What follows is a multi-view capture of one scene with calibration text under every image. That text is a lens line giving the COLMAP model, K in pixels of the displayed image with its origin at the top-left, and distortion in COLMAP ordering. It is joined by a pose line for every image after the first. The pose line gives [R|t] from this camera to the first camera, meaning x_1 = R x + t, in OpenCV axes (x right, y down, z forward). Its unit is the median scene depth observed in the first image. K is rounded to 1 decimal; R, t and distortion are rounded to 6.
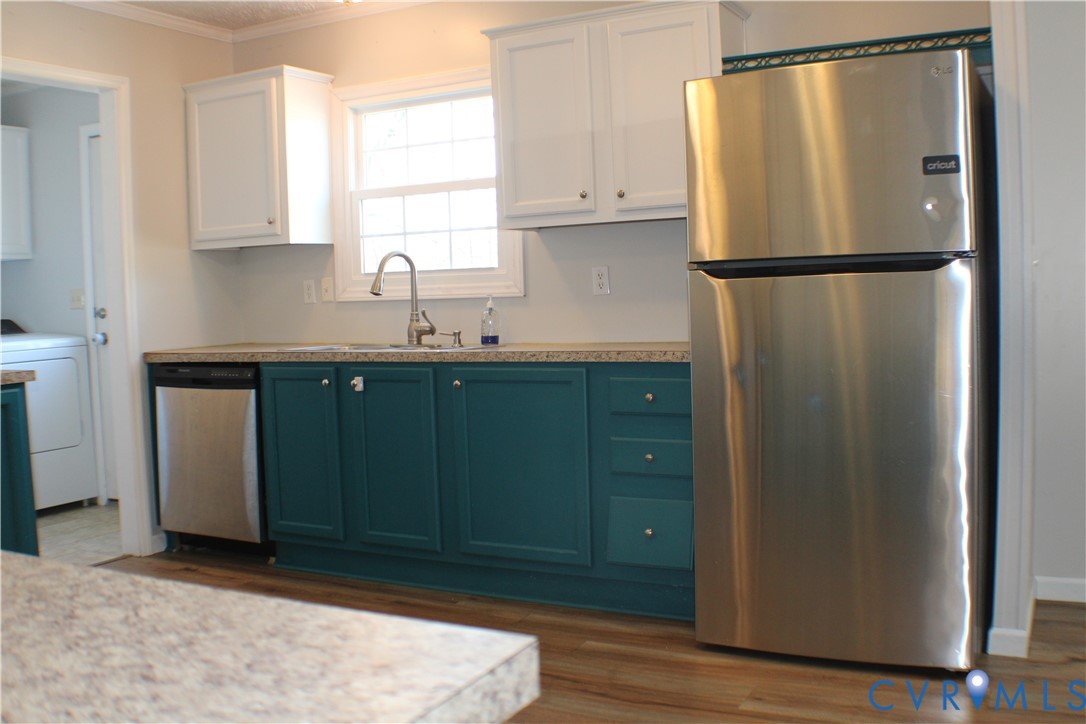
lens RADIAL K [[1044.0, 0, 544.0], [0, 1044.0, 359.7], [0, 0, 1]] dist [-0.187861, 0.000000]
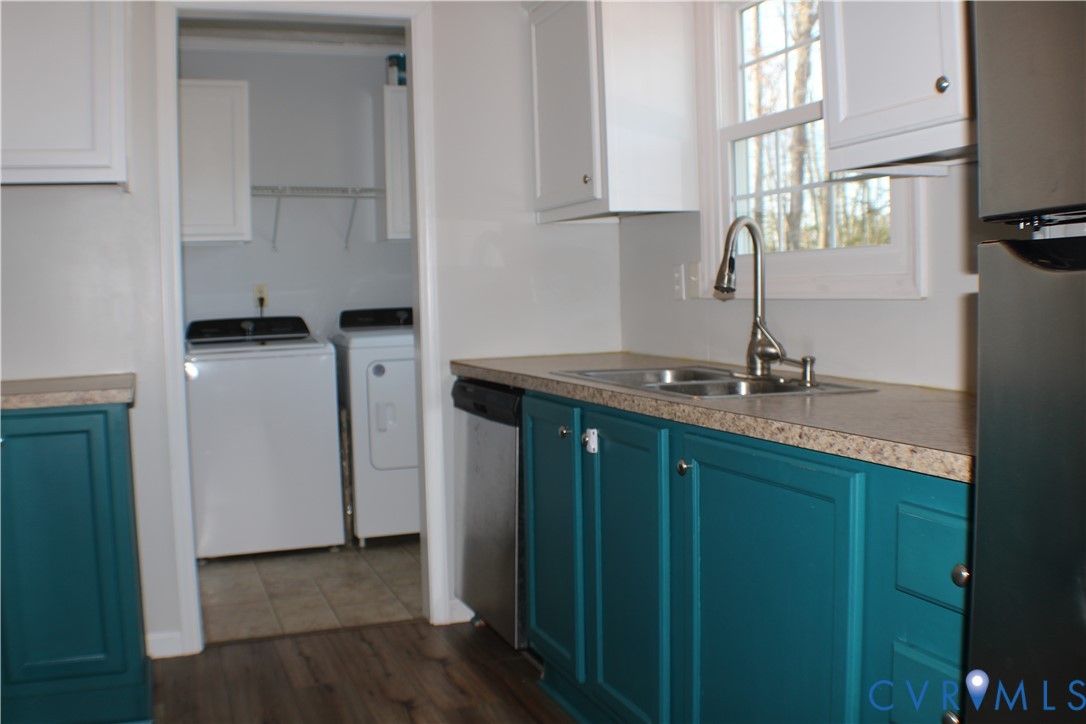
lens RADIAL K [[1044.0, 0, 543.7], [0, 1044.0, 361.1], [0, 0, 1]] dist [-0.187861, 0.000000]
pose [[0.750504, 0.055661, -0.658518, 0.176018], [-0.043348, 0.998447, 0.034990, -0.038310], [0.659443, 0.002286, 0.751751, 0.477720]]
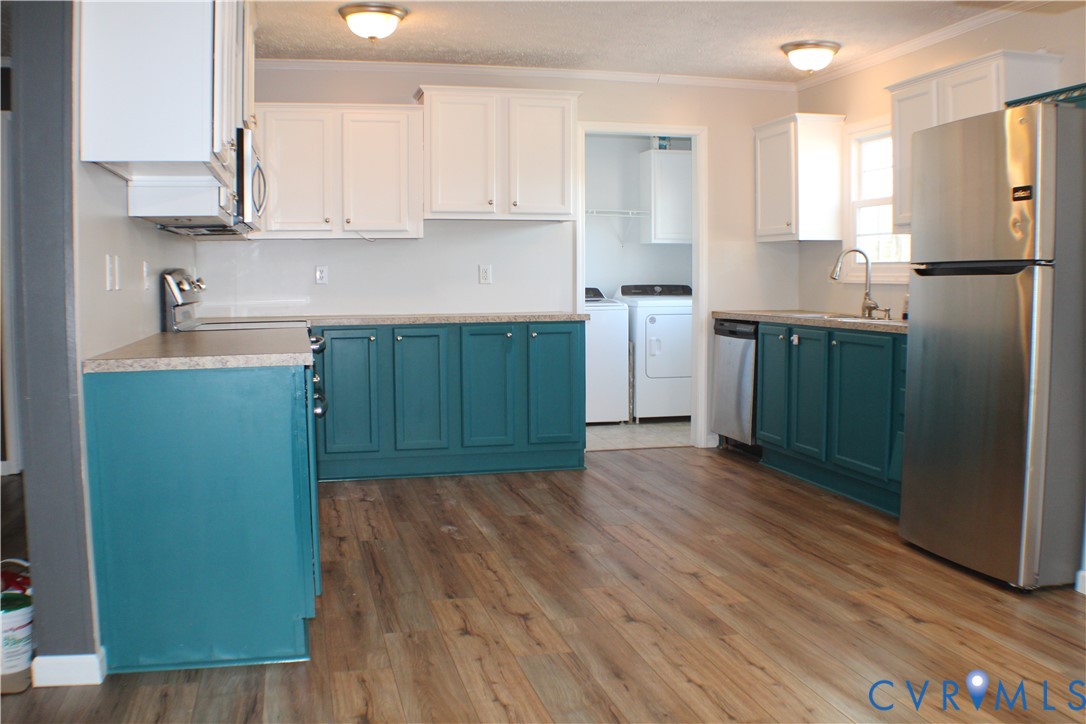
lens RADIAL K [[1044.0, 0, 542.7], [0, 1044.0, 364.0], [0, 0, 1]] dist [-0.187861, 0.000000]
pose [[0.657137, 0.090146, -0.748362, 0.606996], [-0.067353, 0.995874, 0.060818, -0.006217], [0.750756, 0.010439, 0.660497, -0.196115]]
